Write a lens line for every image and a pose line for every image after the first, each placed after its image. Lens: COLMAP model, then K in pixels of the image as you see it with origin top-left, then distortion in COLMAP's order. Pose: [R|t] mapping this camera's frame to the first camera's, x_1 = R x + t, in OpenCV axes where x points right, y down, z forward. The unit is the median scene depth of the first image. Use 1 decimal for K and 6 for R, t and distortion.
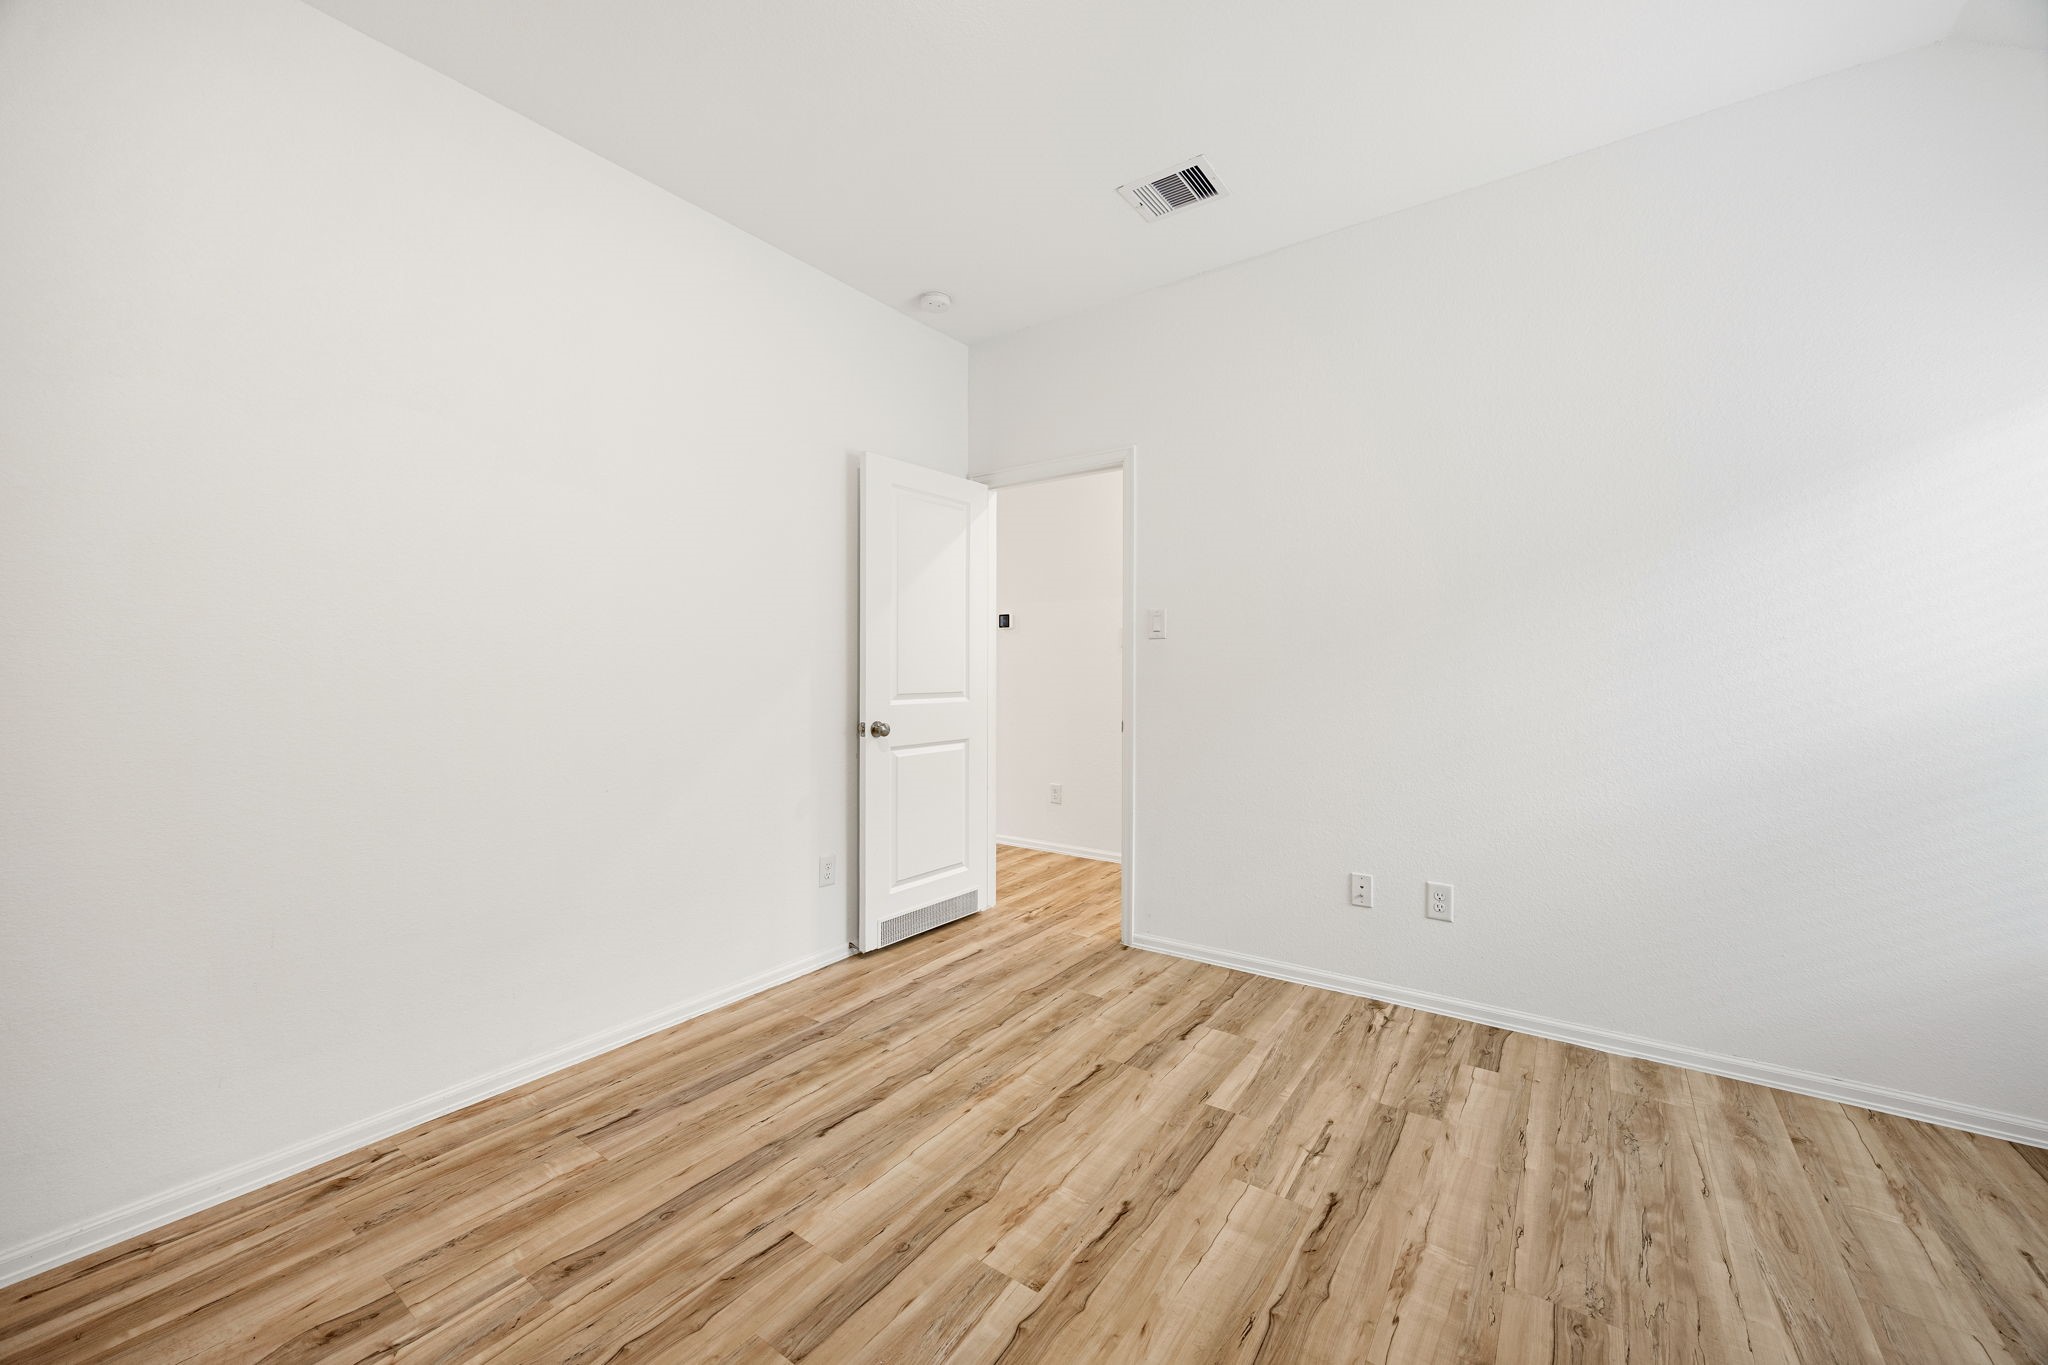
lens RADIAL K [[786.9, 0, 1016.0], [0, 786.9, 675.7], [0, 0, 1]] dist [0.000061, -0.003113]
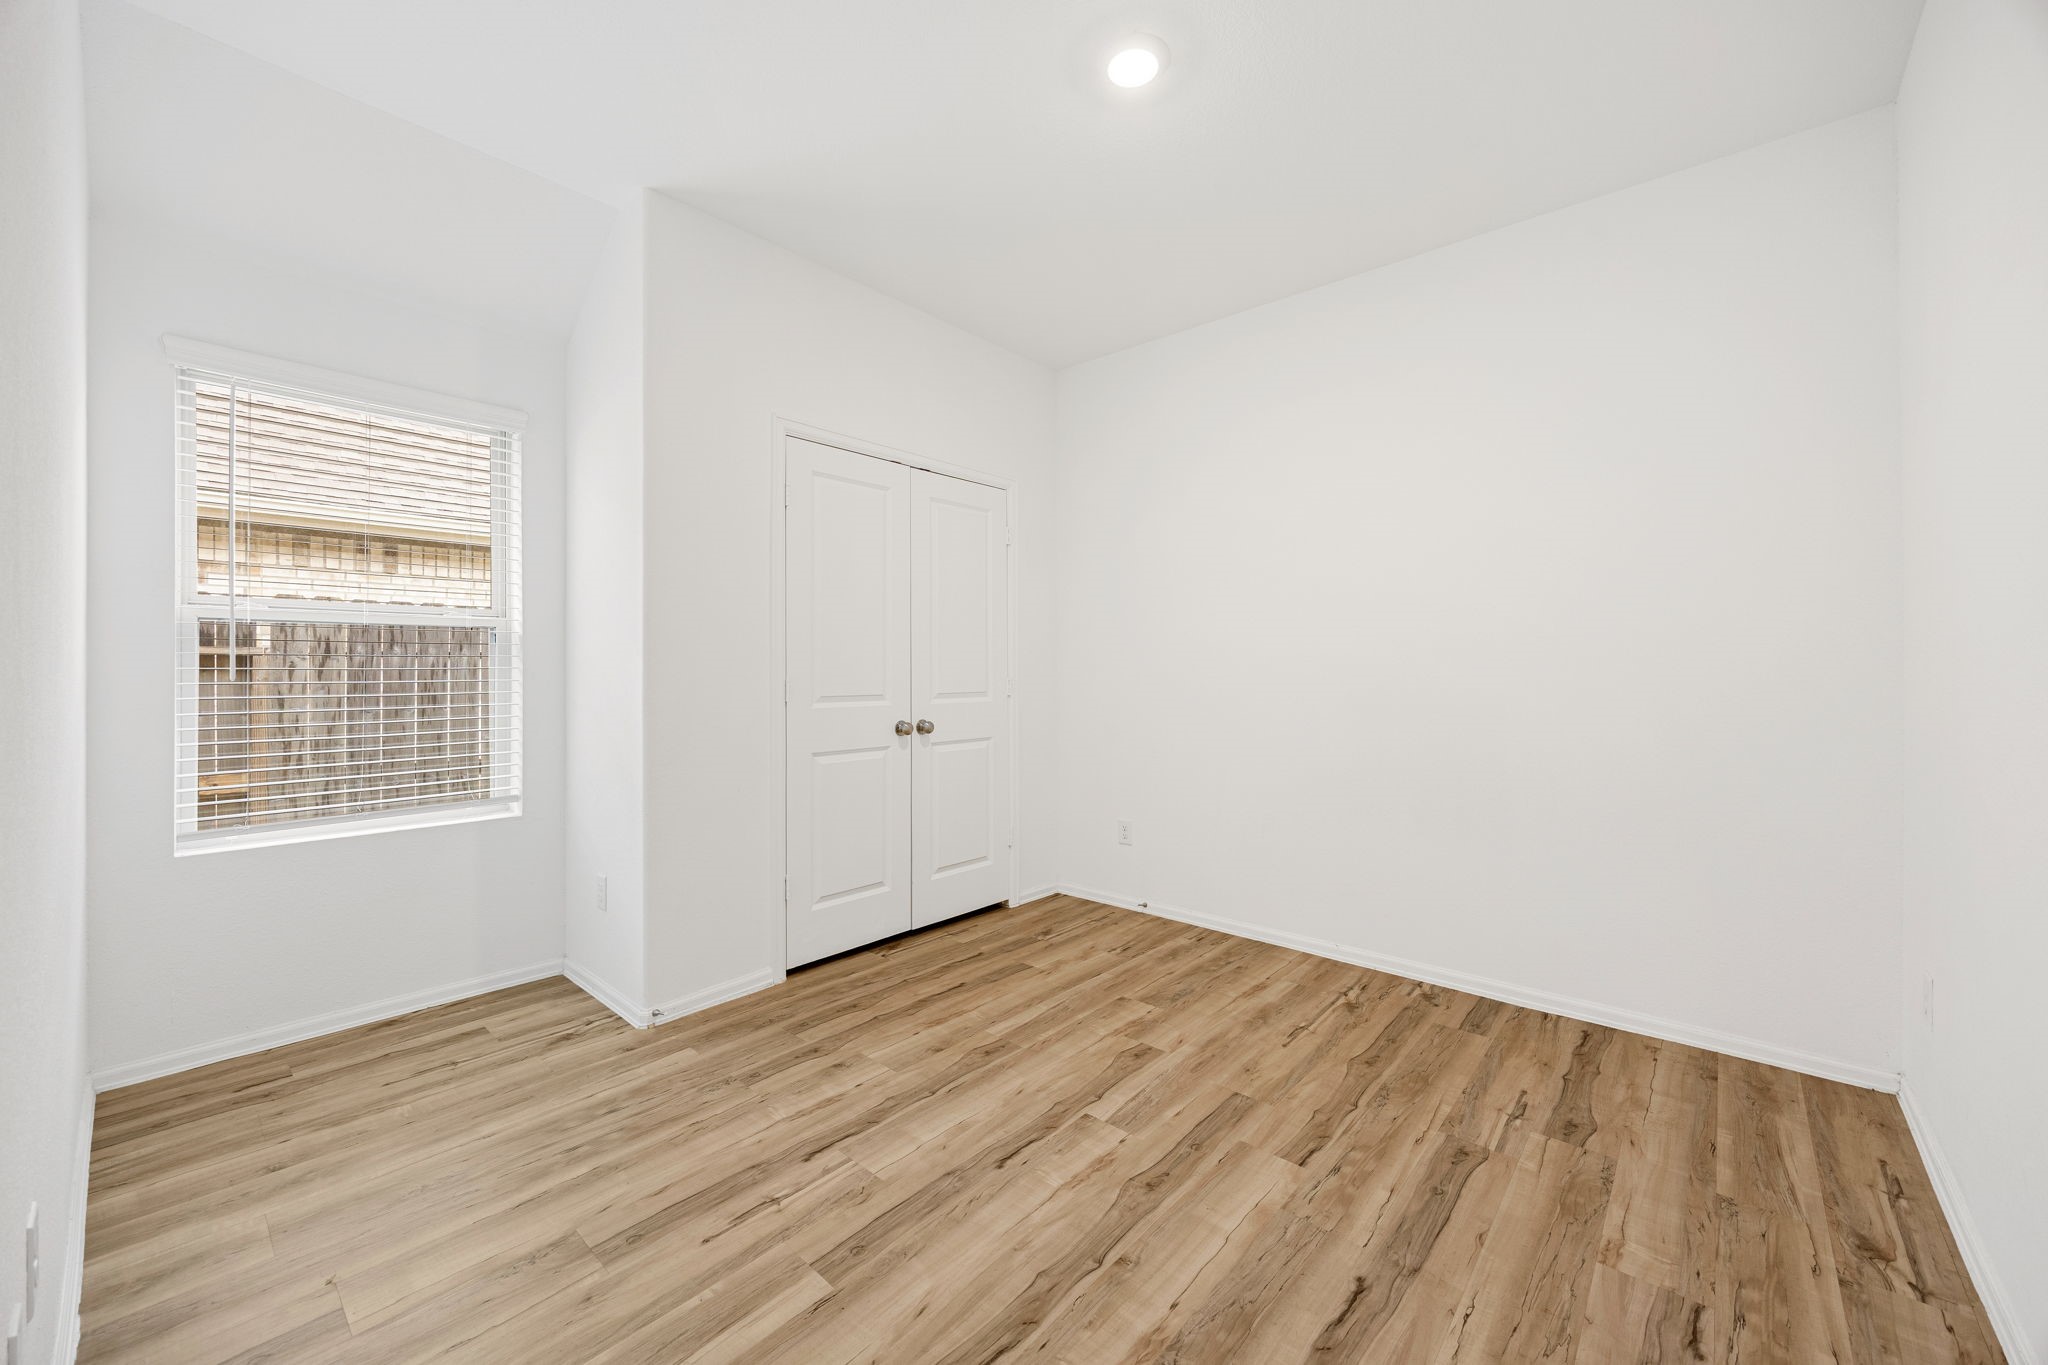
lens RADIAL K [[786.9, 0, 1016.0], [0, 786.9, 675.7], [0, 0, 1]] dist [0.000061, -0.003113]
pose [[-0.994767, 0.001842, 0.102150, 0.006400], [0.003567, 0.999854, 0.016704, -0.018669], [-0.102104, 0.016981, -0.994629, 1.983032]]
